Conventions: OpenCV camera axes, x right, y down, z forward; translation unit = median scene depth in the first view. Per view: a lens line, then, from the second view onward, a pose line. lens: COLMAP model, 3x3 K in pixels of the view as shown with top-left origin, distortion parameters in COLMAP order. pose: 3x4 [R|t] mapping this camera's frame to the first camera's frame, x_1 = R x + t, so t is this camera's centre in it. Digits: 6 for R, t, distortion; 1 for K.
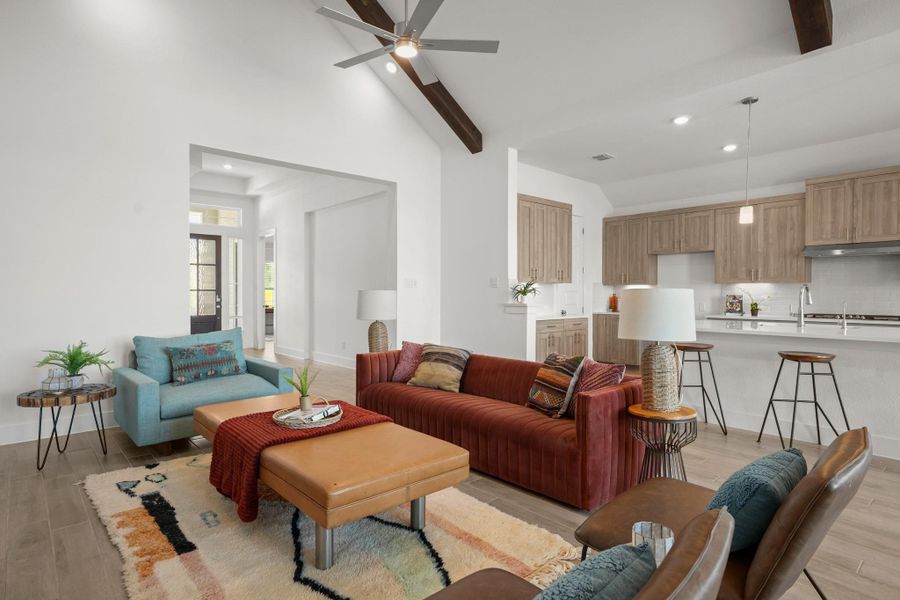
lens RADIAL K [[479.2, 0, 448.4], [0, 479.2, 297.4], [0, 0, 1]] dist [0.003008, 0.007250]
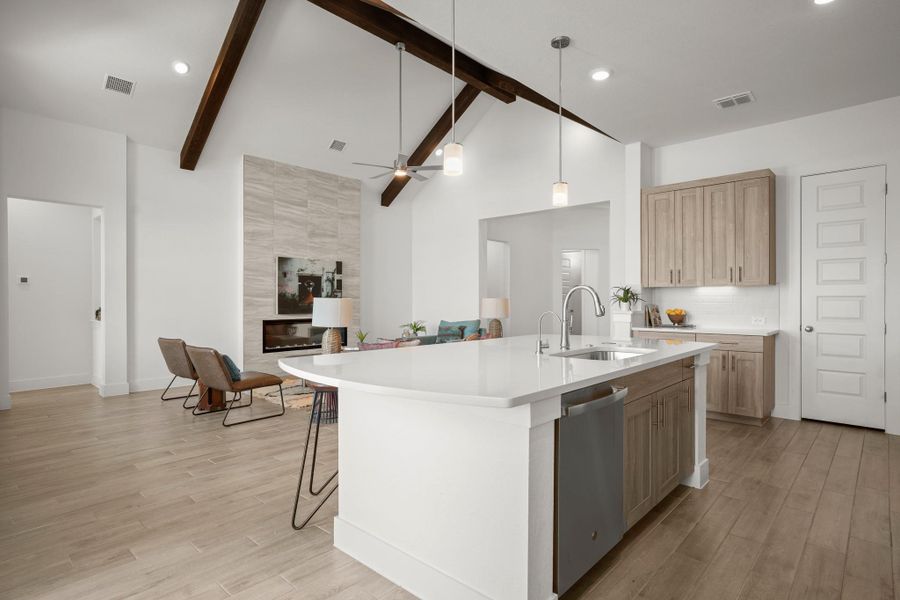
lens RADIAL K [[479.2, 0, 448.4], [0, 479.2, 300.8], [0, 0, 1]] dist [0.003008, 0.007250]
pose [[0.077136, -0.001907, -0.997019, 0.983317], [-0.007304, 0.999970, -0.002478, -0.001962], [0.996994, 0.007473, 0.077120, 0.561157]]
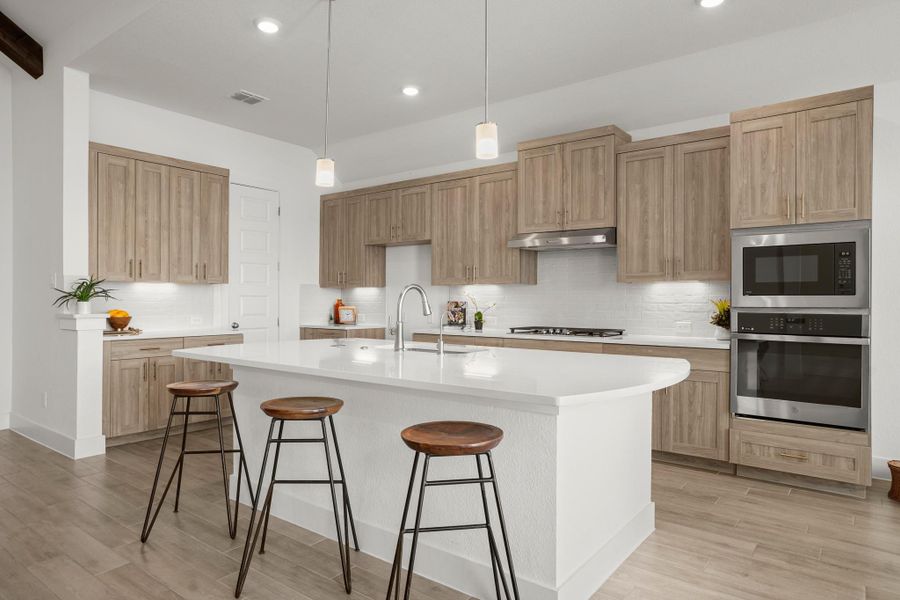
lens RADIAL K [[561.3, 0, 458.2], [0, 561.3, 299.8], [0, 0, 1]] dist [-0.008190, 0.005925]
pose [[0.982257, 0.001701, 0.187530, 0.443560], [0.000027, 0.999958, -0.009212, 0.000724], [-0.187537, 0.009054, 0.982216, 0.162076]]
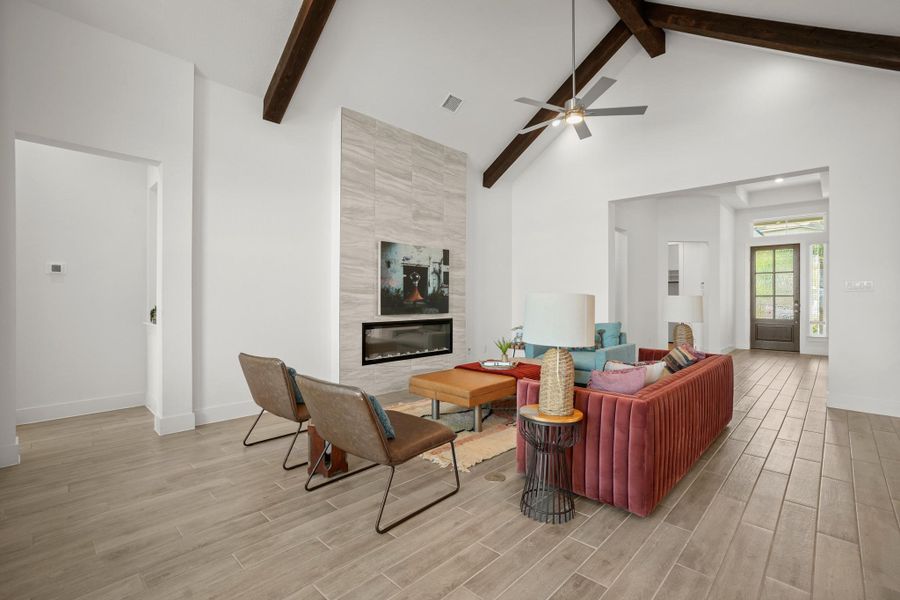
lens RADIAL K [[412.5, 0, 452.5], [0, 412.5, 296.1], [0, 0, 1]] dist [-0.025181, 0.006317]
pose [[0.068472, -0.006508, -0.997632, 0.562306], [-0.010343, 0.999920, -0.007233, -0.000613], [0.997599, 0.010814, 0.068399, 0.313329]]
